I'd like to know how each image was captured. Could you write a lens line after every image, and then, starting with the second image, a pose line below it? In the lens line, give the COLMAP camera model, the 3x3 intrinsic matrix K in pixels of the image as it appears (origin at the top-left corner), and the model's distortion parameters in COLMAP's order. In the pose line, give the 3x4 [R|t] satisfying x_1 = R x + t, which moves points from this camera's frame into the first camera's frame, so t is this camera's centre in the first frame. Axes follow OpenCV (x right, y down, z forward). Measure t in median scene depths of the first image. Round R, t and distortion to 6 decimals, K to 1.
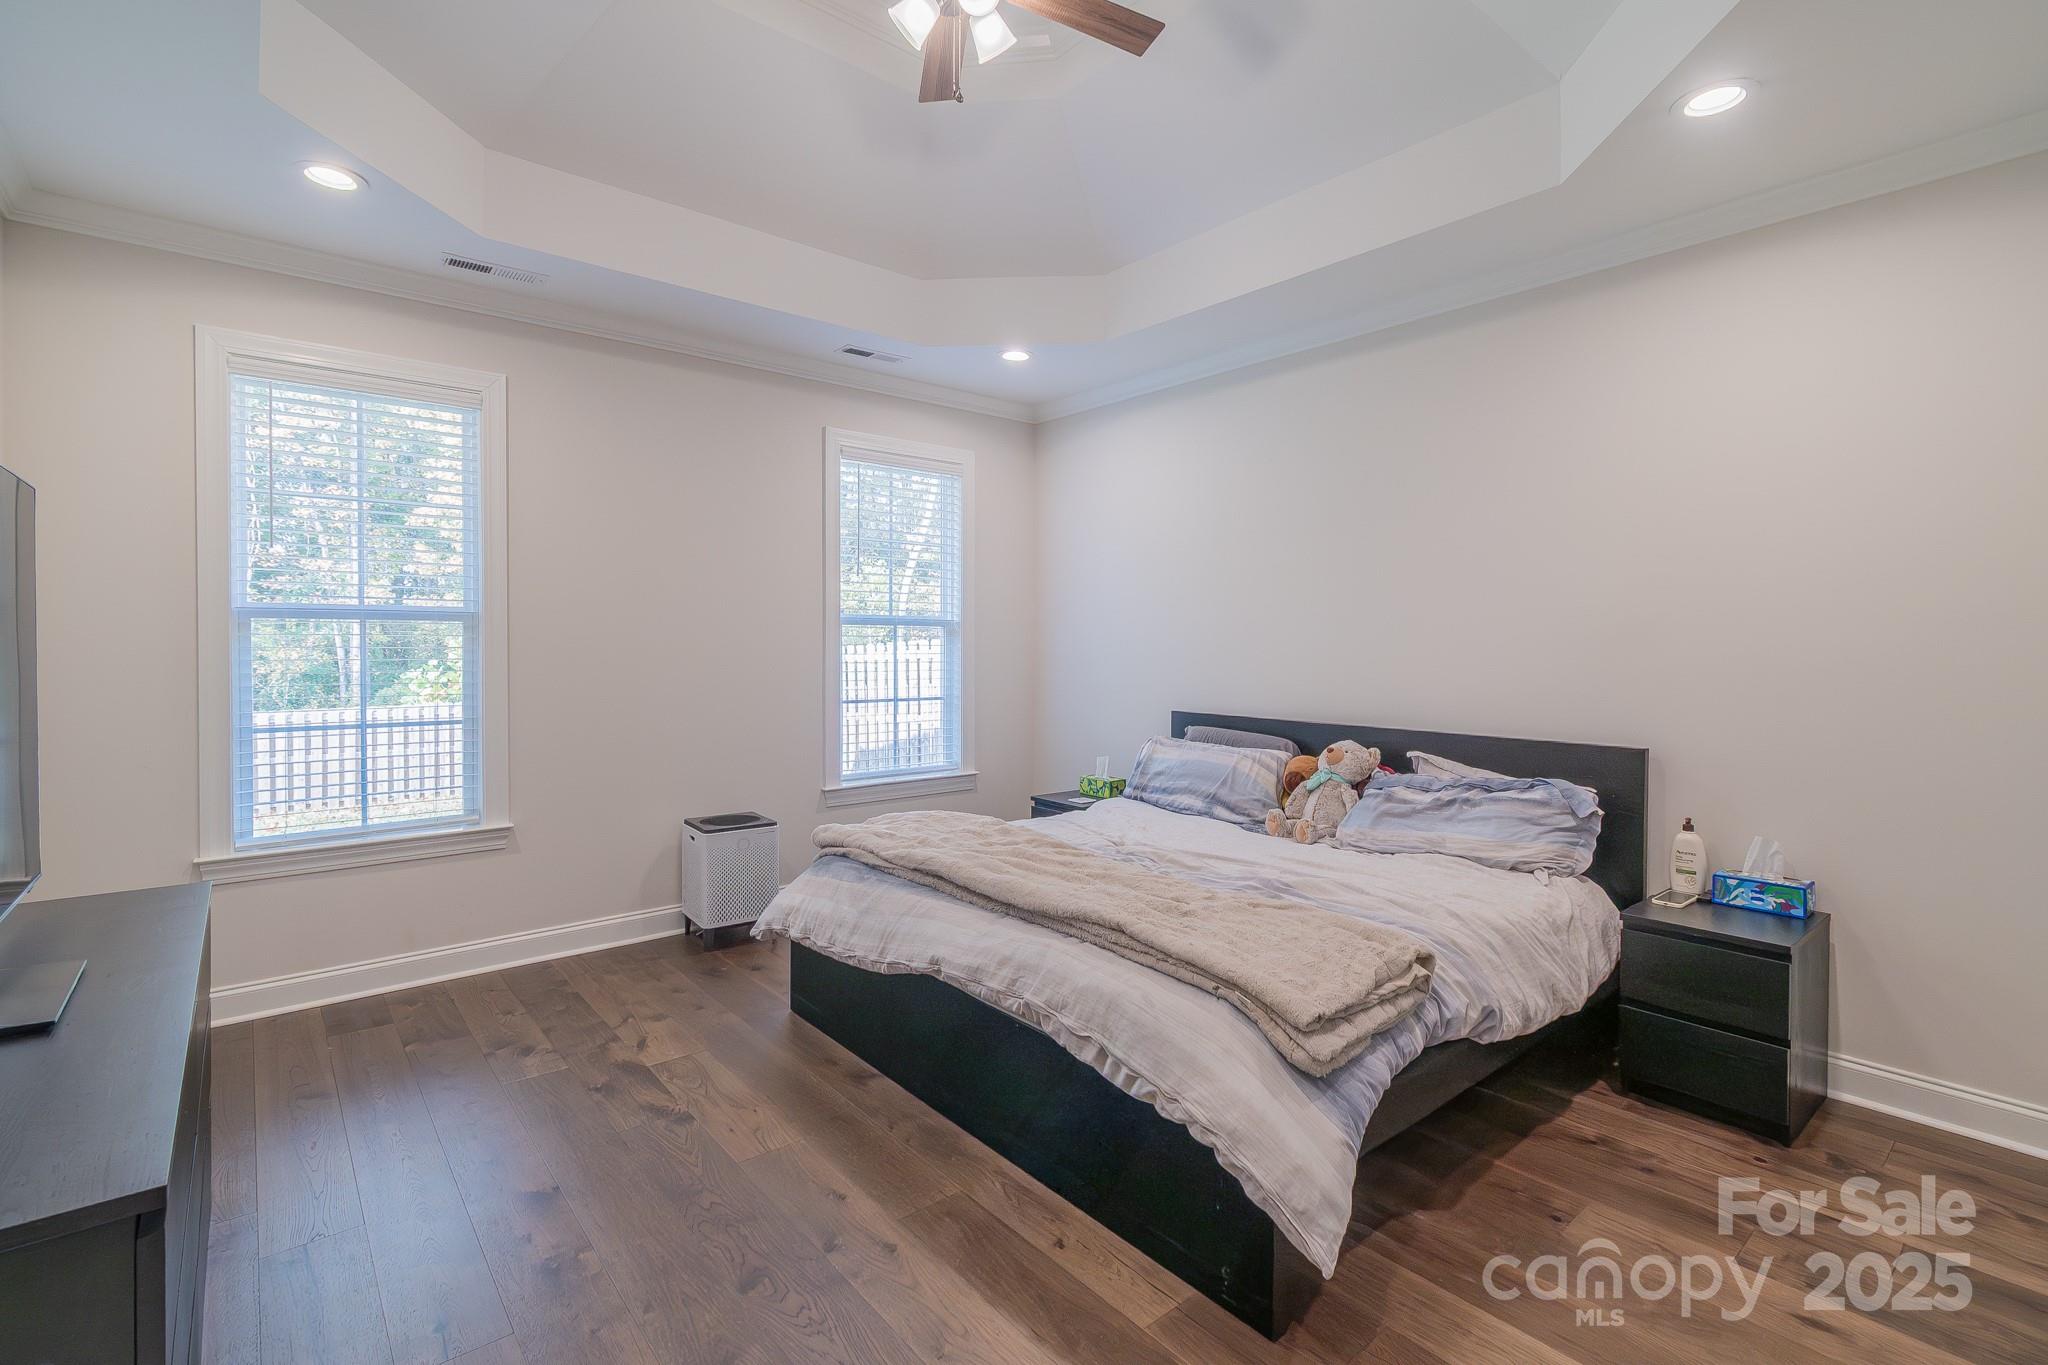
lens RADIAL K [[927.3, 0, 988.0], [0, 927.3, 657.8], [0, 0, 1]] dist [0.003700, -0.002752]
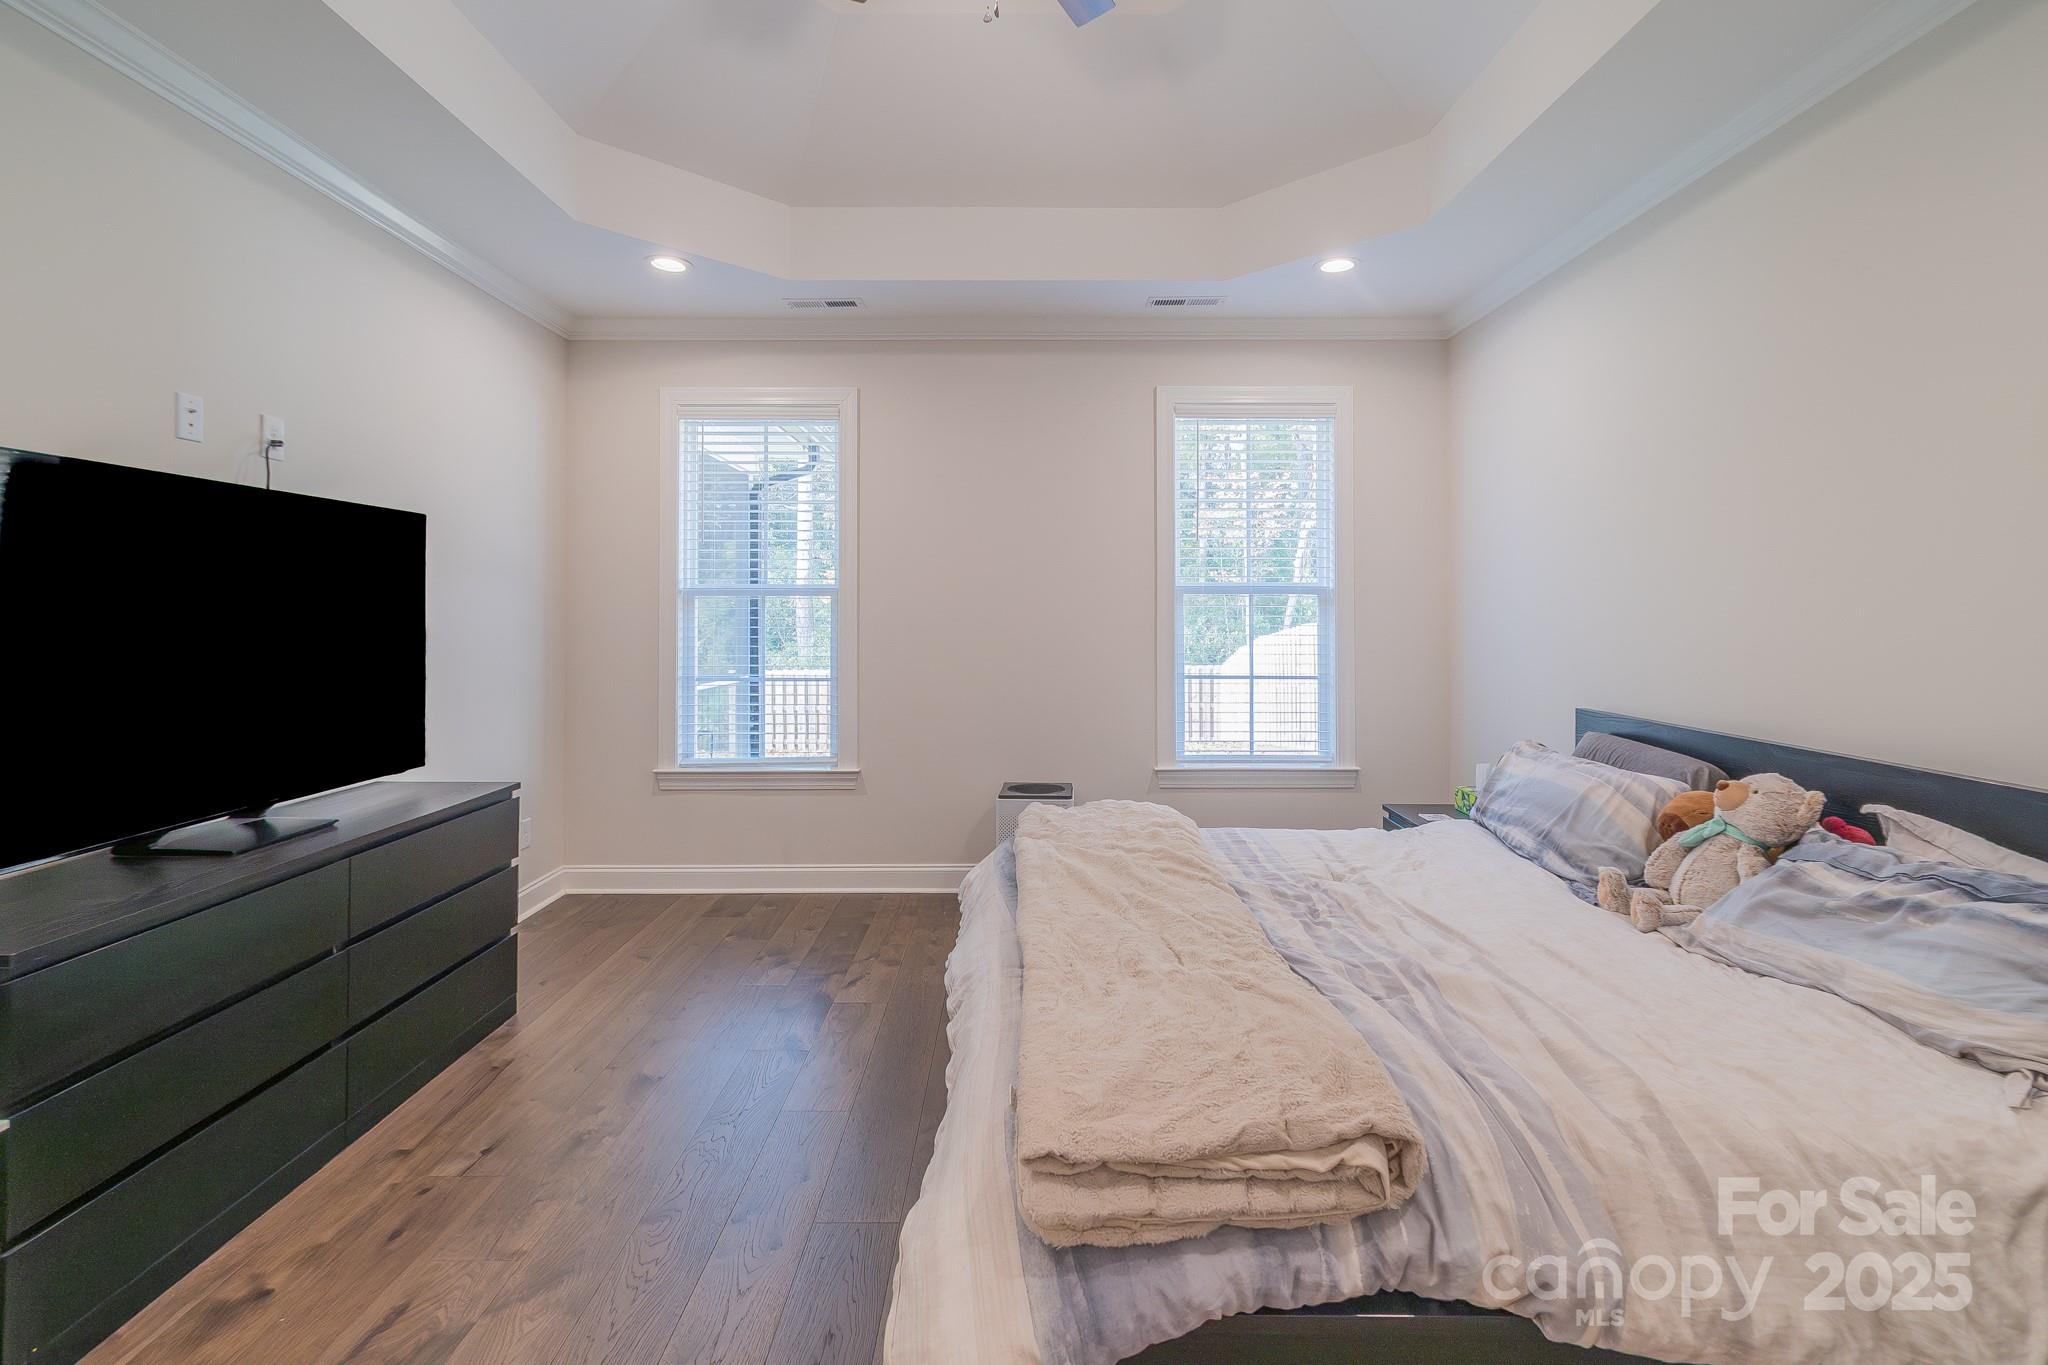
lens RADIAL K [[927.3, 0, 1020.3], [0, 927.3, 601.0], [0, 0, 1]] dist [0.003700, -0.002752]
pose [[0.775062, -0.010575, -0.631797, 0.395369], [-0.008413, 0.999599, -0.027052, -0.002207], [0.631829, 0.026283, 0.774662, 0.225156]]
